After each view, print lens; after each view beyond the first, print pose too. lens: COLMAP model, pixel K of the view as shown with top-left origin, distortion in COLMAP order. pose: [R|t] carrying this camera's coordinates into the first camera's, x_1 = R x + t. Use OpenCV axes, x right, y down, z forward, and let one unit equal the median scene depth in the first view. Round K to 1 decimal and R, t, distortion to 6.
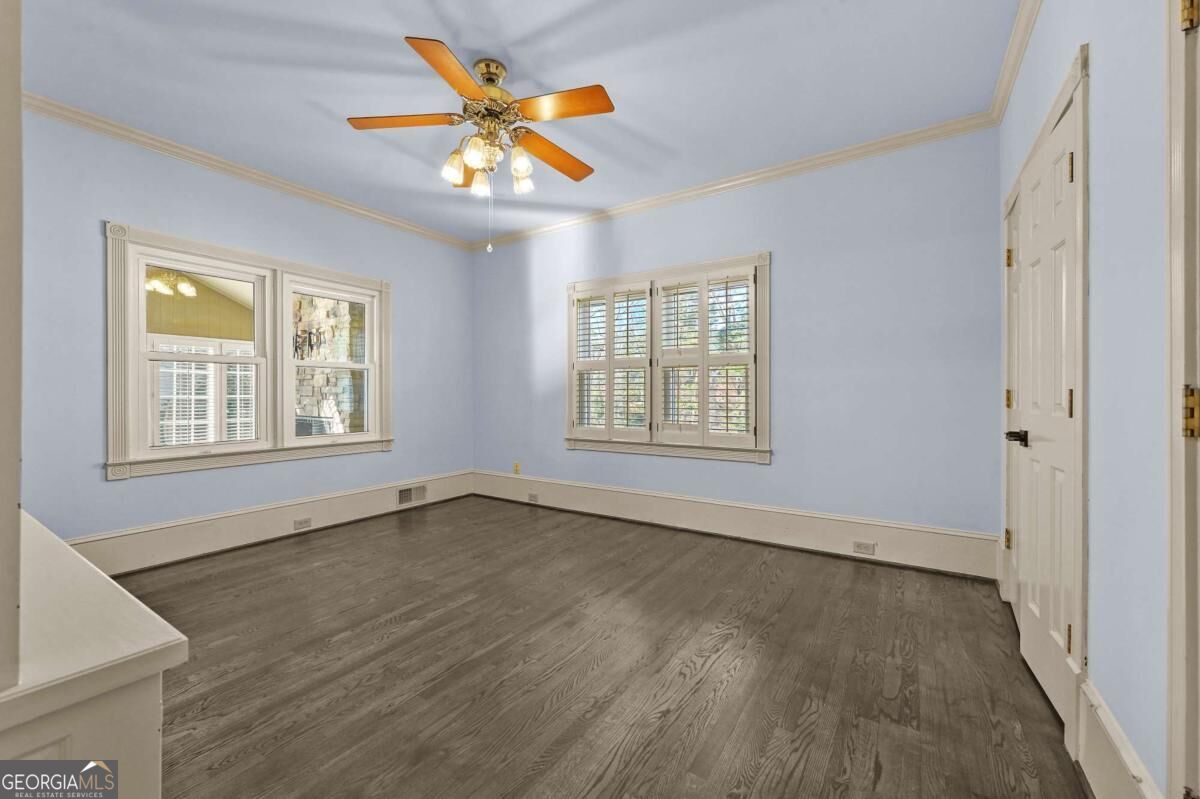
lens RADIAL K [[476.4, 0, 600.6], [0, 476.4, 395.2], [0, 0, 1]] dist [-0.003453, -0.000136]
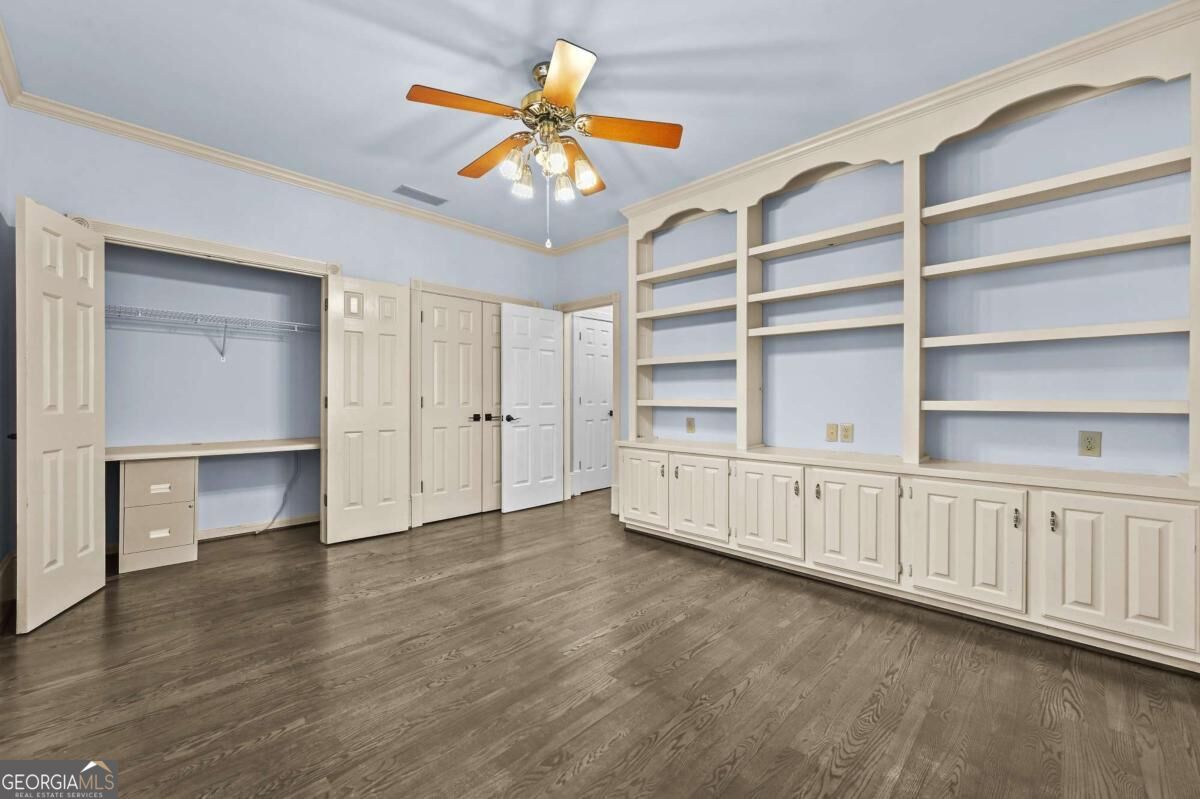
lens RADIAL K [[476.4, 0, 599.1], [0, 476.4, 398.9], [0, 0, 1]] dist [-0.003453, -0.000136]
pose [[-0.980779, -0.003554, 0.195090, -0.524270], [-0.002600, 0.999983, 0.005146, -0.010815], [-0.195105, 0.004540, -0.980772, 1.937341]]
